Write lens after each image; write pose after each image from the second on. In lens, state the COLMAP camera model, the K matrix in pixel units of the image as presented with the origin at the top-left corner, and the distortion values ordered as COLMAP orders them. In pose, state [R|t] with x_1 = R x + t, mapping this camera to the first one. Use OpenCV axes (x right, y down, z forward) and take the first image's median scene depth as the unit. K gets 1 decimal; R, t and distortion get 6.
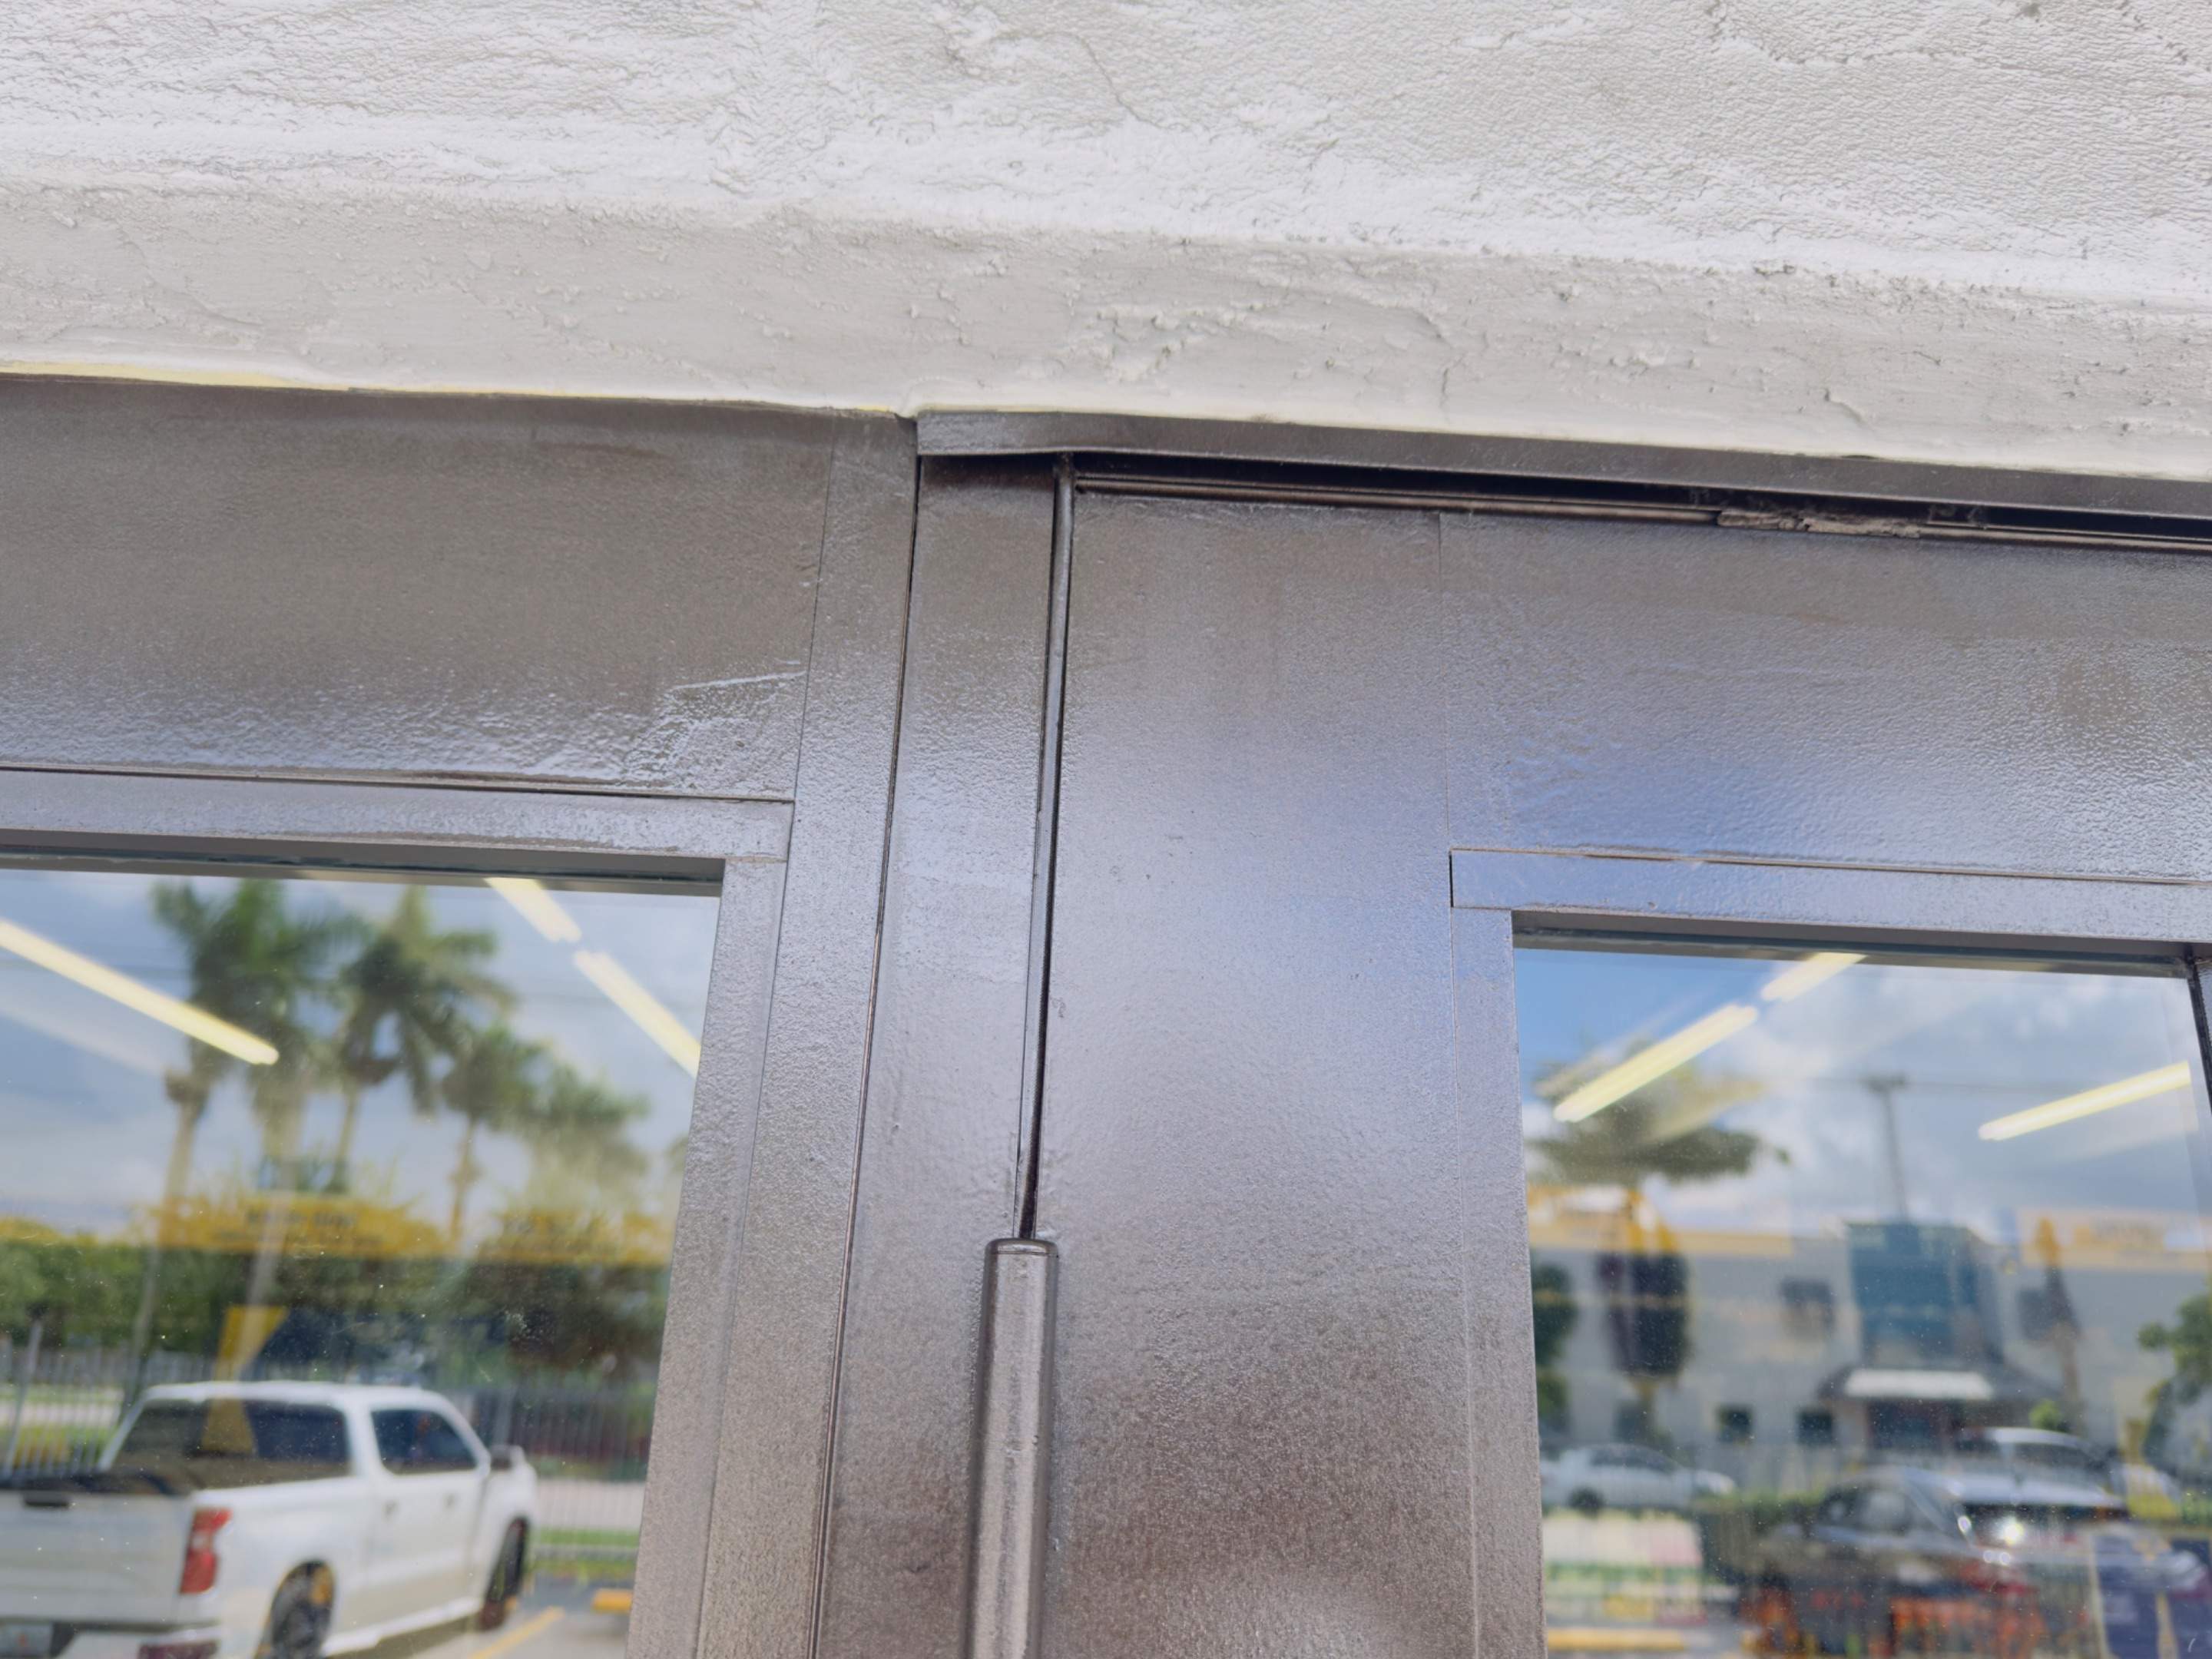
lens RADIAL K [[1727.1, 0, 1106.0], [0, 1727.1, 829.5], [0, 0, 1]] dist [0.068355, -0.087449]
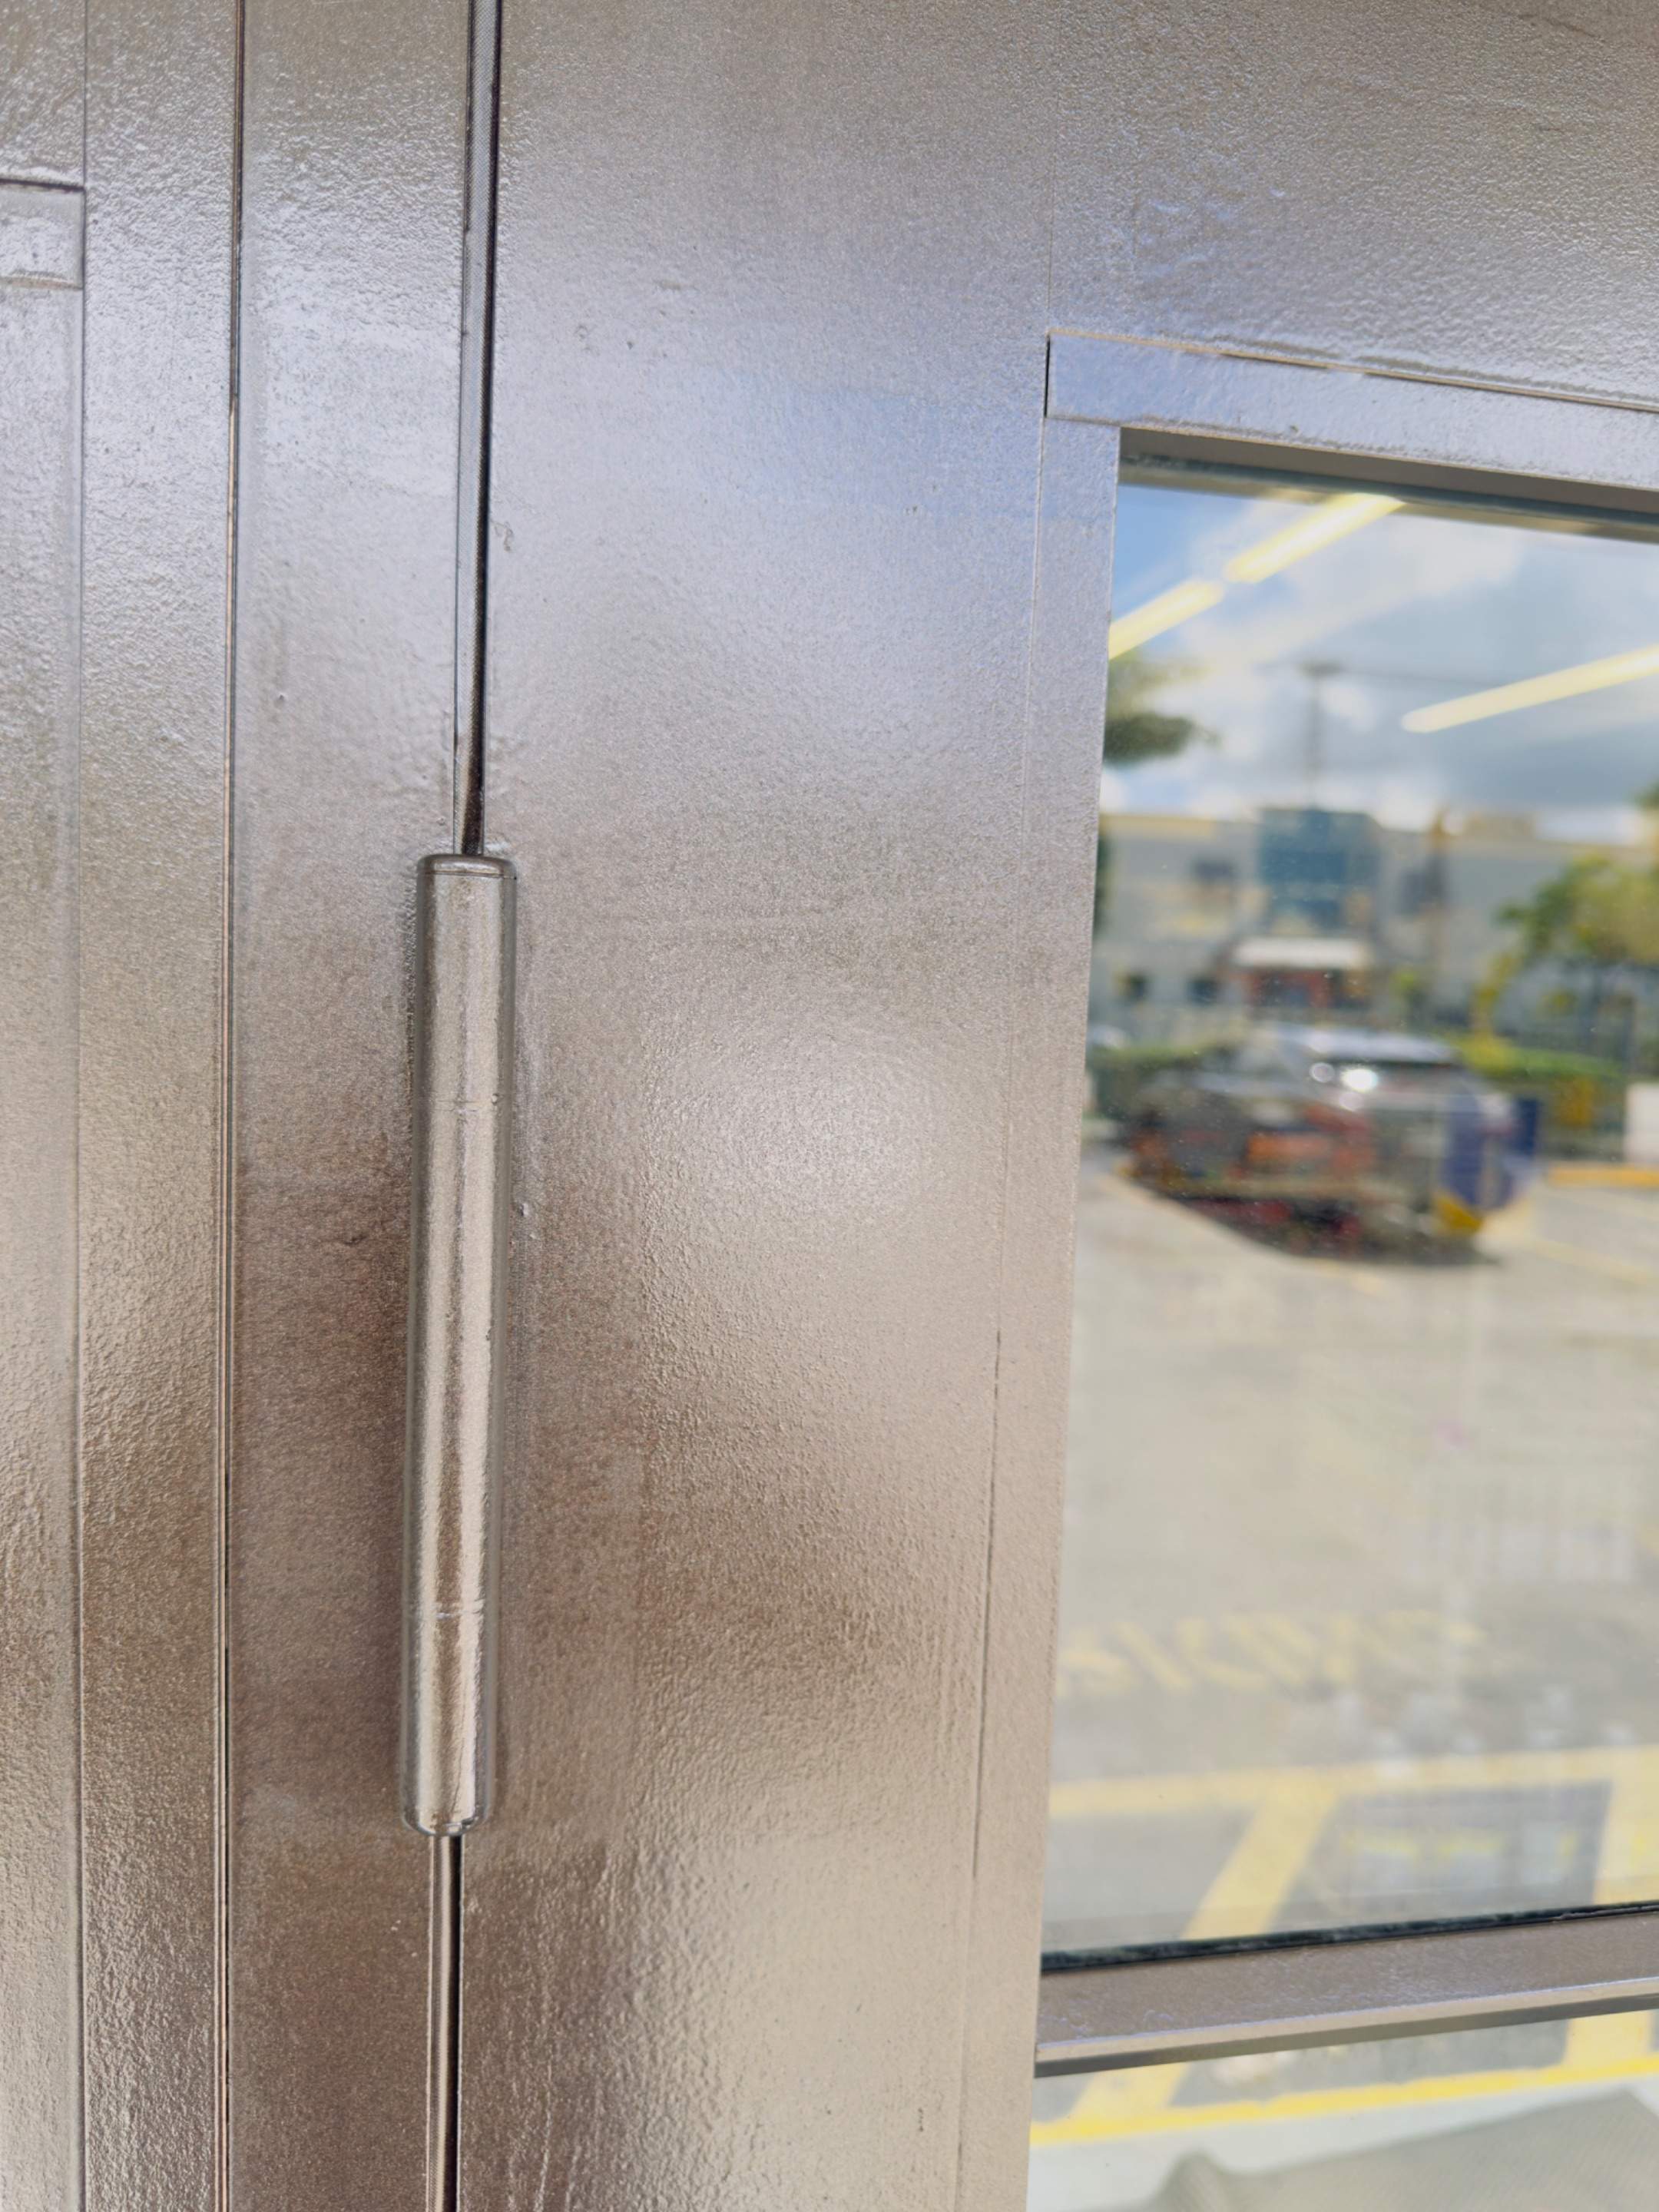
lens RADIAL K [[1766.5, 0, 891.9], [0, 1766.5, 1165.1], [0, 0, 1]] dist [0.064699, -0.137235]
pose [[0.981903, -0.018842, 0.188446, -0.013438], [-0.060709, 0.911215, 0.407432, 0.029699], [-0.179392, -0.411499, 0.893581, 0.201703]]
